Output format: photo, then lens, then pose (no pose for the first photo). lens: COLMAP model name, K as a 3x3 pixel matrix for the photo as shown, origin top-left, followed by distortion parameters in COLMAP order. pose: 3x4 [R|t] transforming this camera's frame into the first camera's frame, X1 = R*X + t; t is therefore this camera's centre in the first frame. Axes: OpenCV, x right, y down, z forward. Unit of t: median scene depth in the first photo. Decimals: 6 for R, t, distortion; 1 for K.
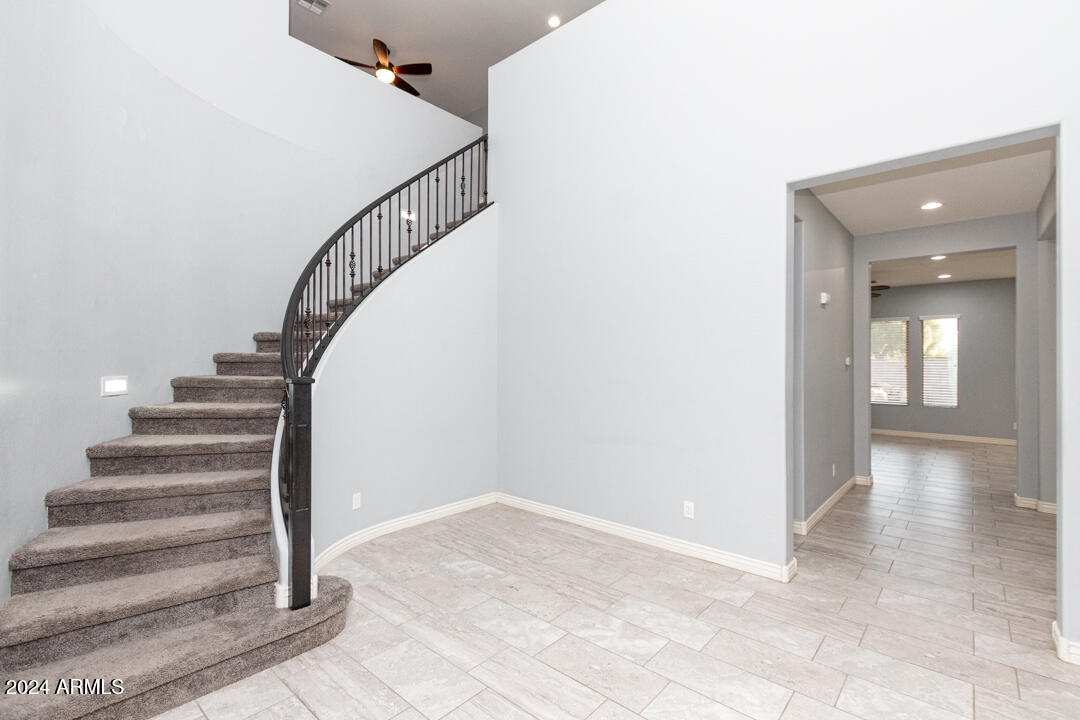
lens RADIAL K [[492.5, 0, 537.2], [0, 492.5, 360.5], [0, 0, 1]] dist [-0.001945, -0.000277]
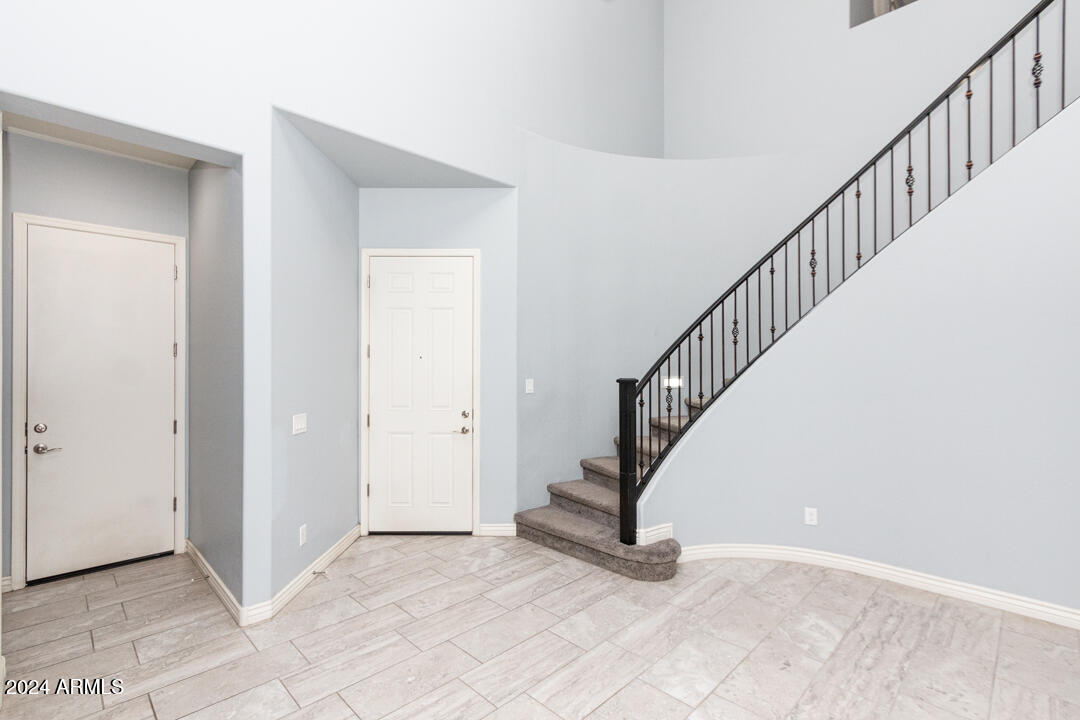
lens RADIAL K [[492.5, 0, 537.9], [0, 492.5, 364.5], [0, 0, 1]] dist [-0.001945, -0.000277]
pose [[-0.075807, -0.009183, -0.997080, 0.669764], [0.003837, 0.999948, -0.009501, 0.006805], [0.997115, -0.004546, -0.075768, 0.621933]]
